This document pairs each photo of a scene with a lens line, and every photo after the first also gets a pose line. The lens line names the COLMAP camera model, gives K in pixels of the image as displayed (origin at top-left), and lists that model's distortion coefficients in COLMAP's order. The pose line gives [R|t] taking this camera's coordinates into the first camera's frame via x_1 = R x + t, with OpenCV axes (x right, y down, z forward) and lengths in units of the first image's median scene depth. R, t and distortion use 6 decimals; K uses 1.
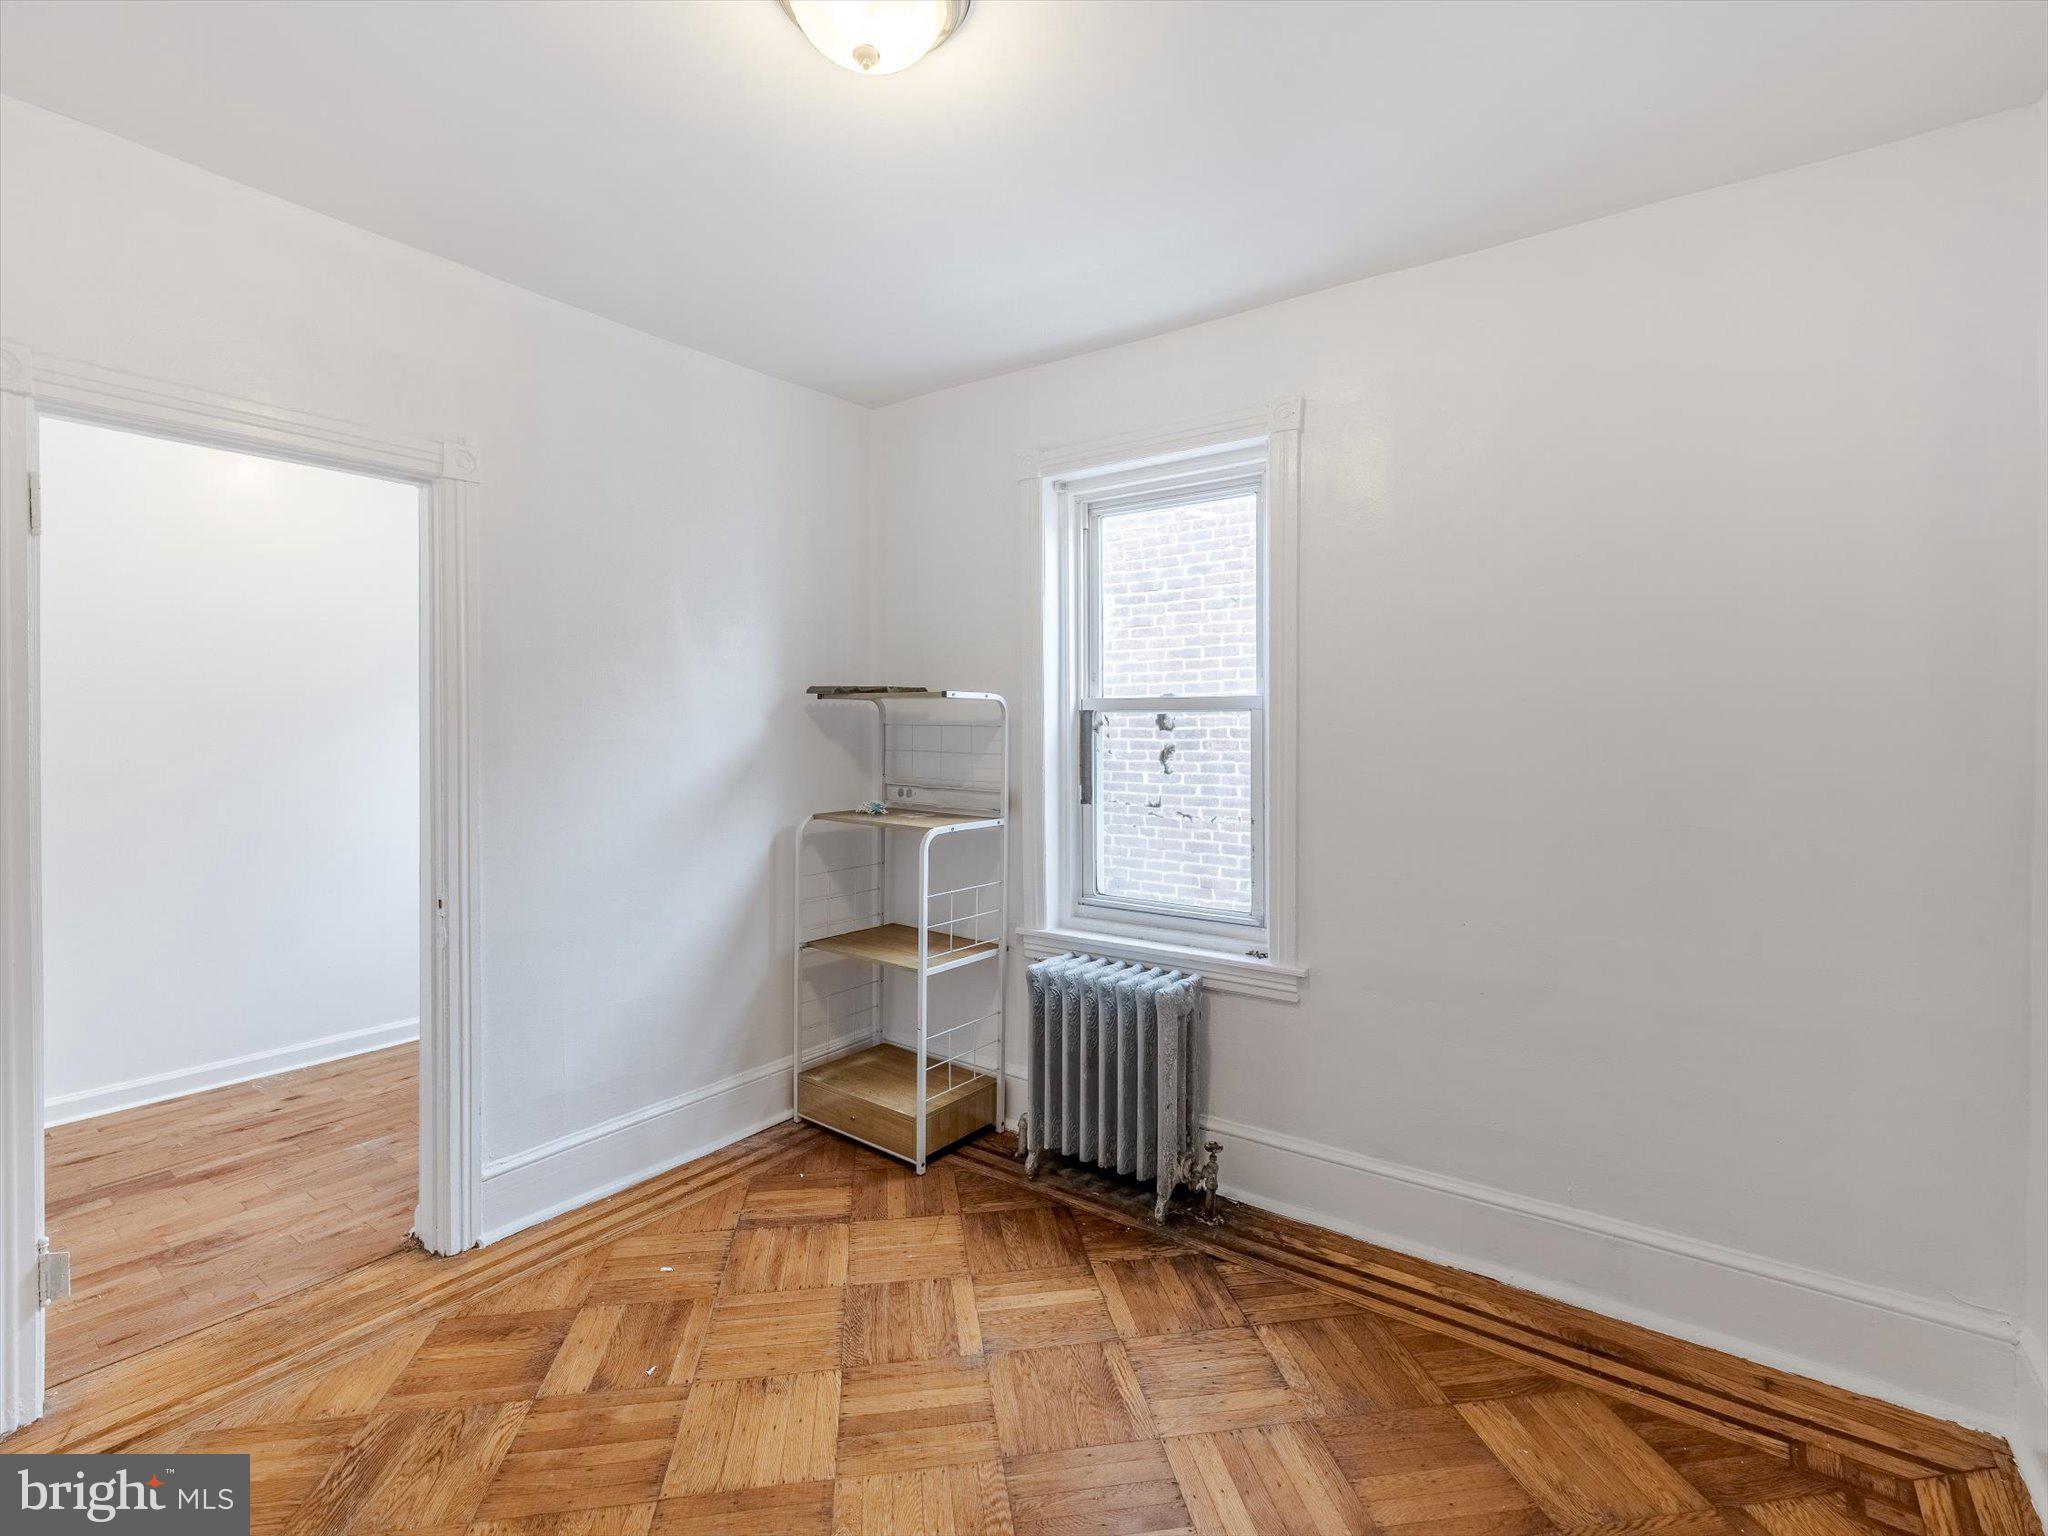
lens RADIAL K [[981.8, 0, 1016.1], [0, 981.8, 729.5], [0, 0, 1]] dist [0.000274, 0.000338]
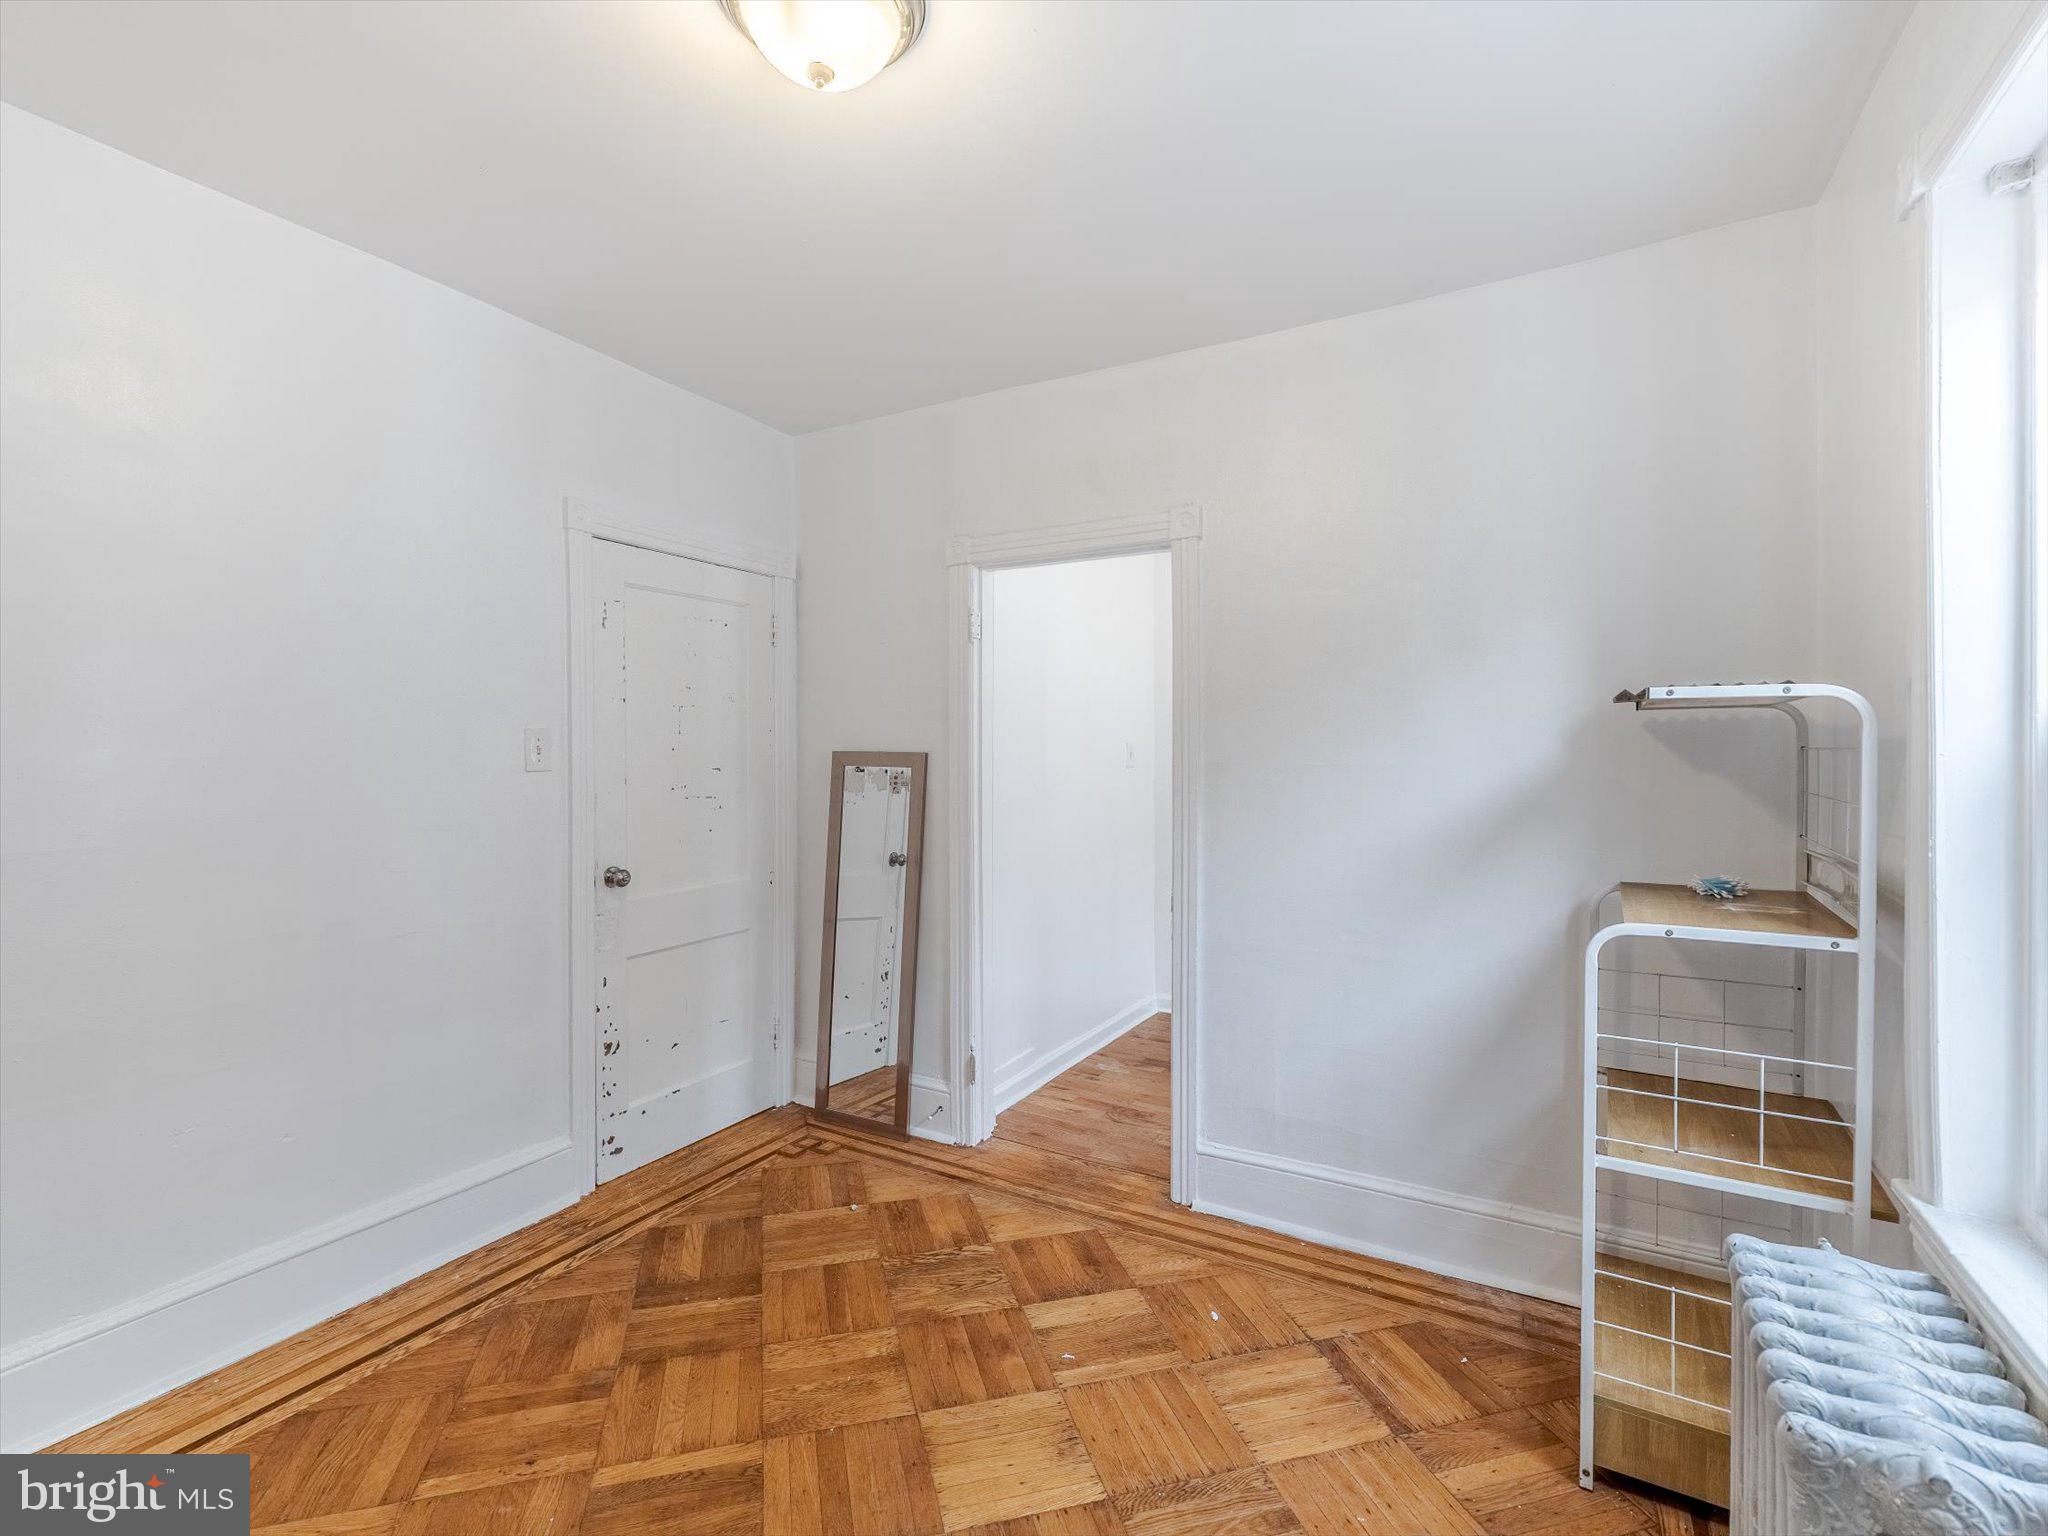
lens RADIAL K [[947.0, 0, 1024.0], [0, 947.0, 768.0], [0, 0, 1]] dist [0.001018, 0.000364]
pose [[0.103887, 0.014312, -0.994486, 0.462581], [-0.004831, 0.999892, 0.013885, 0.001275], [0.994577, 0.003362, 0.103945, 0.615038]]
